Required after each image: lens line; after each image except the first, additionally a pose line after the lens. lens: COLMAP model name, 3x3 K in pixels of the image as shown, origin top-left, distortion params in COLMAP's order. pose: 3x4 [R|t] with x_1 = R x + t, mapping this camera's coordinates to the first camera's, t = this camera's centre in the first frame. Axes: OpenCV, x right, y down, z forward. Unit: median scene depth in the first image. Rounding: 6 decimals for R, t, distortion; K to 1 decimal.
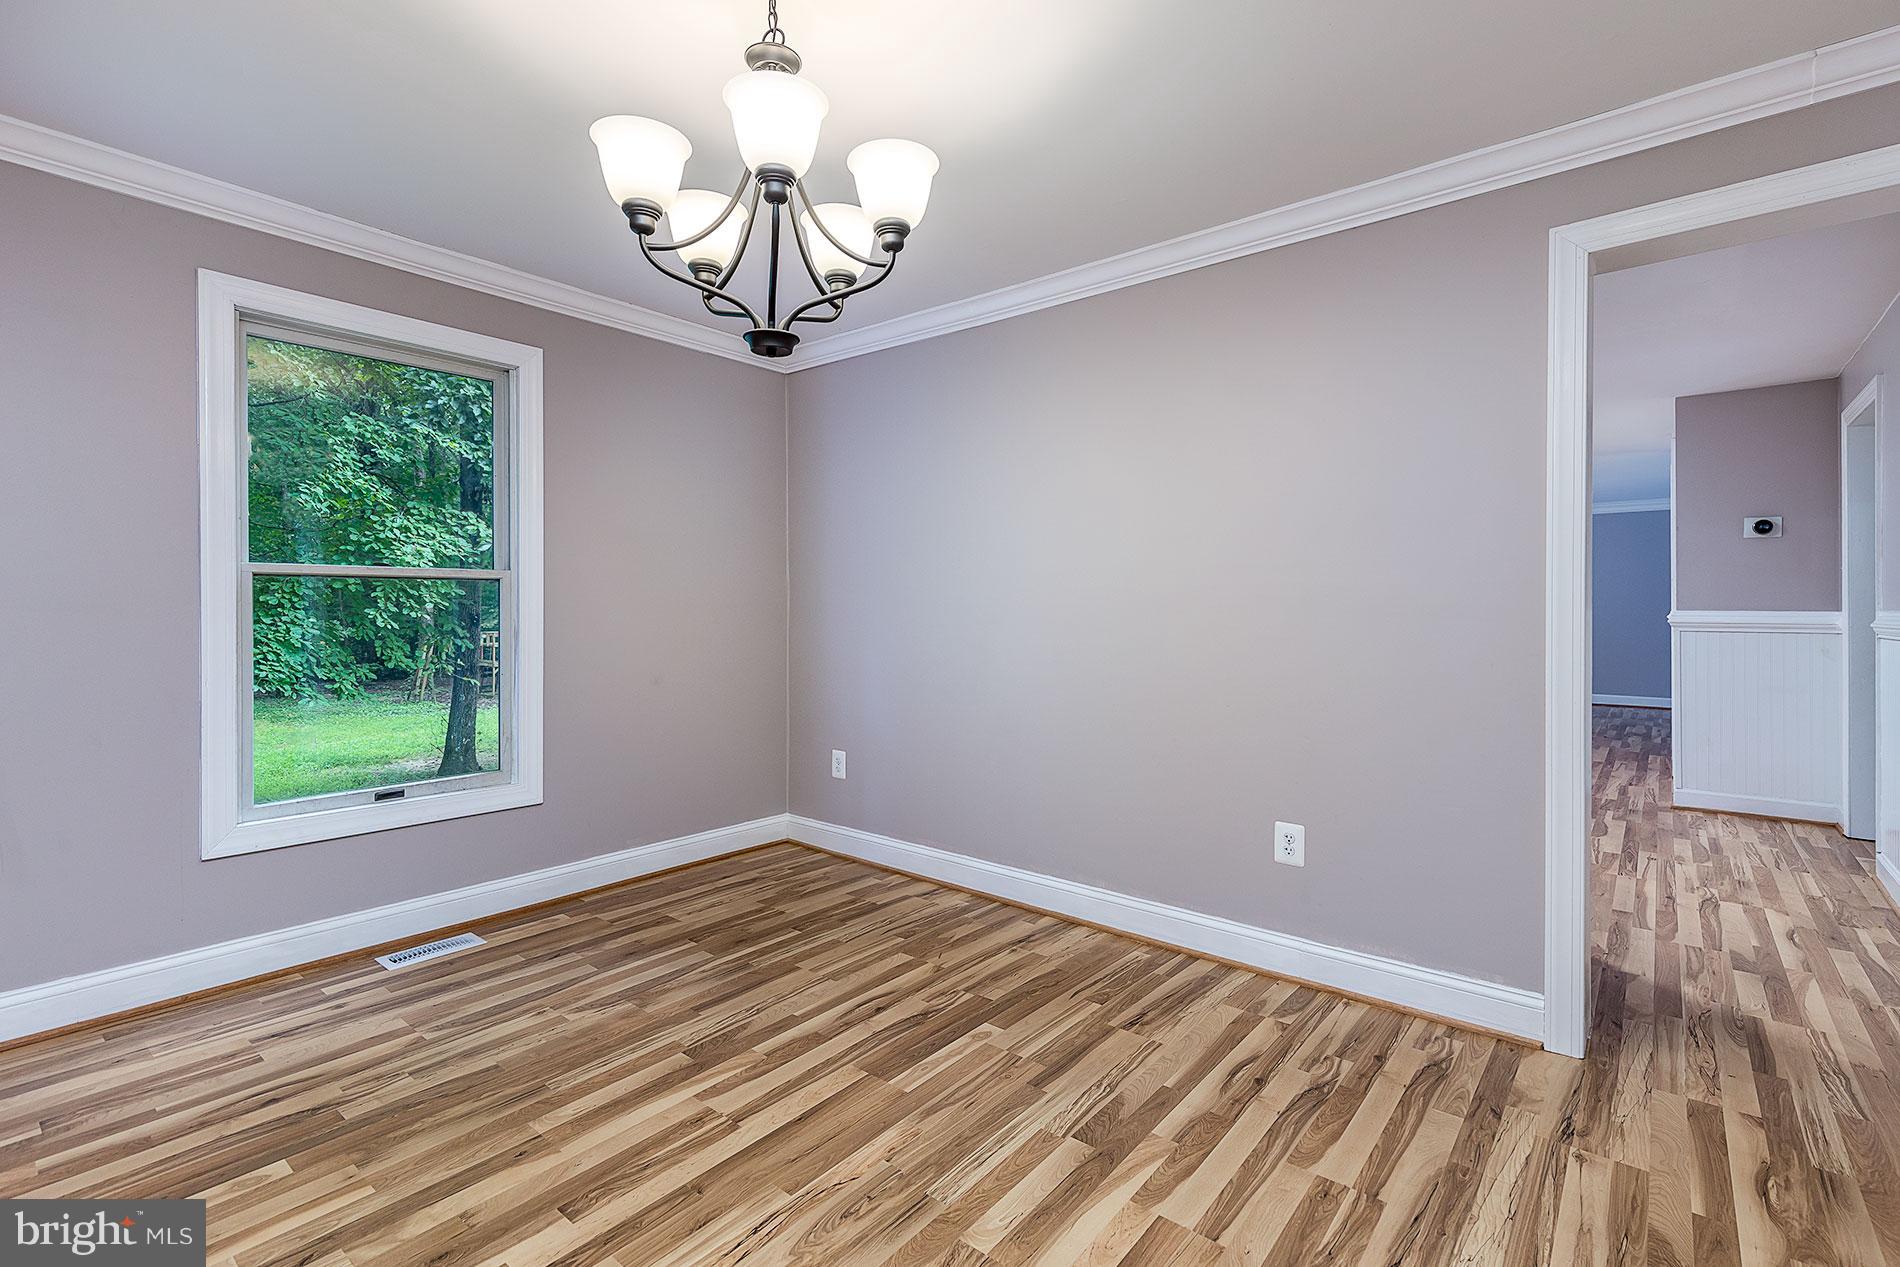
lens RADIAL K [[861.9, 0, 943.2], [0, 861.9, 617.1], [0, 0, 1]] dist [0.000770, -0.000813]
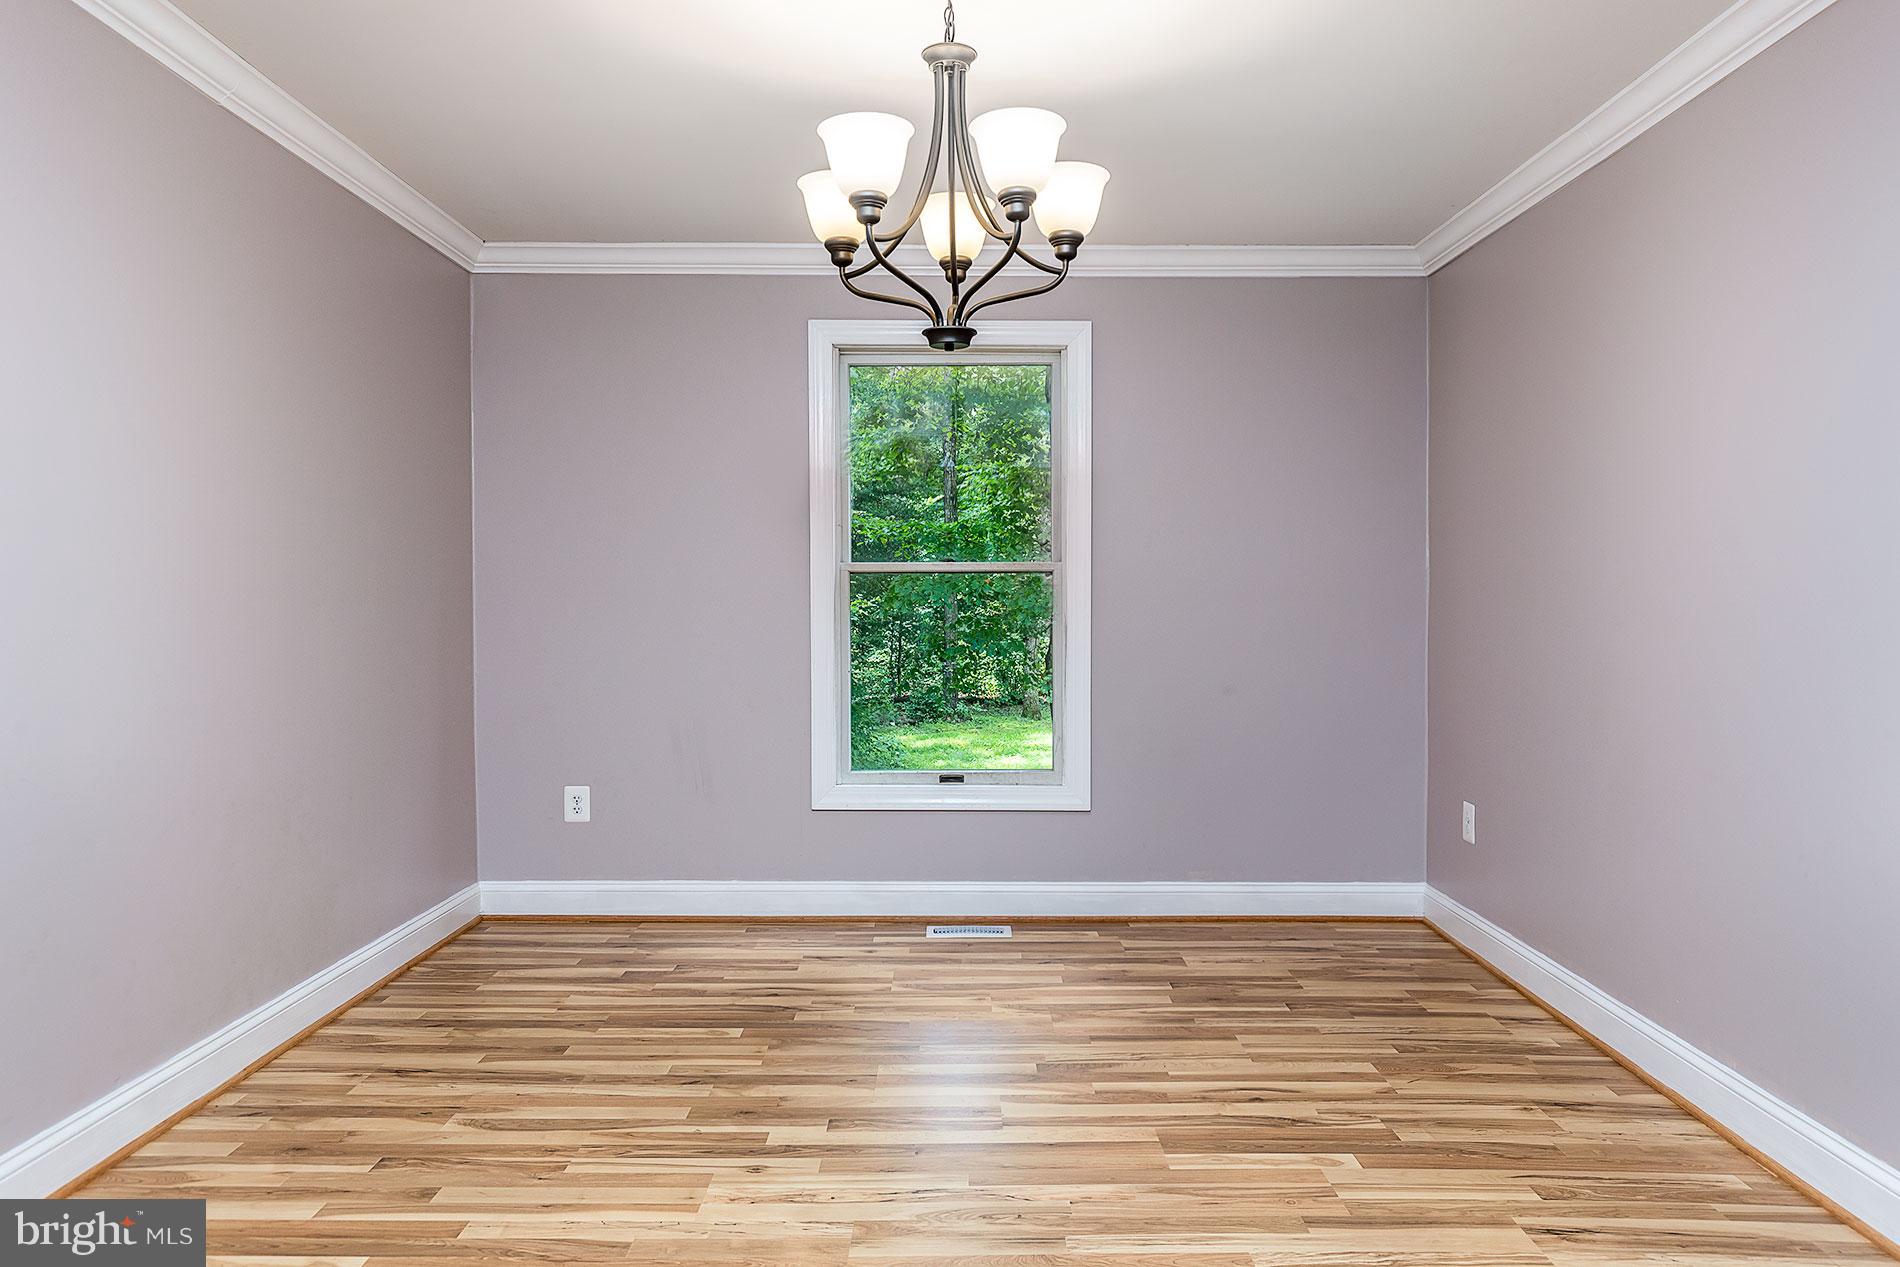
lens RADIAL K [[1220.3, 0, 948.1], [0, 1220.3, 638.5], [0, 0, 1]] dist [-0.011755, -0.004706]
pose [[0.637510, 0.022394, -0.770116, 0.529253], [-0.008408, 0.999720, 0.022111, 0.001751], [0.770396, -0.007621, 0.637520, 0.049682]]
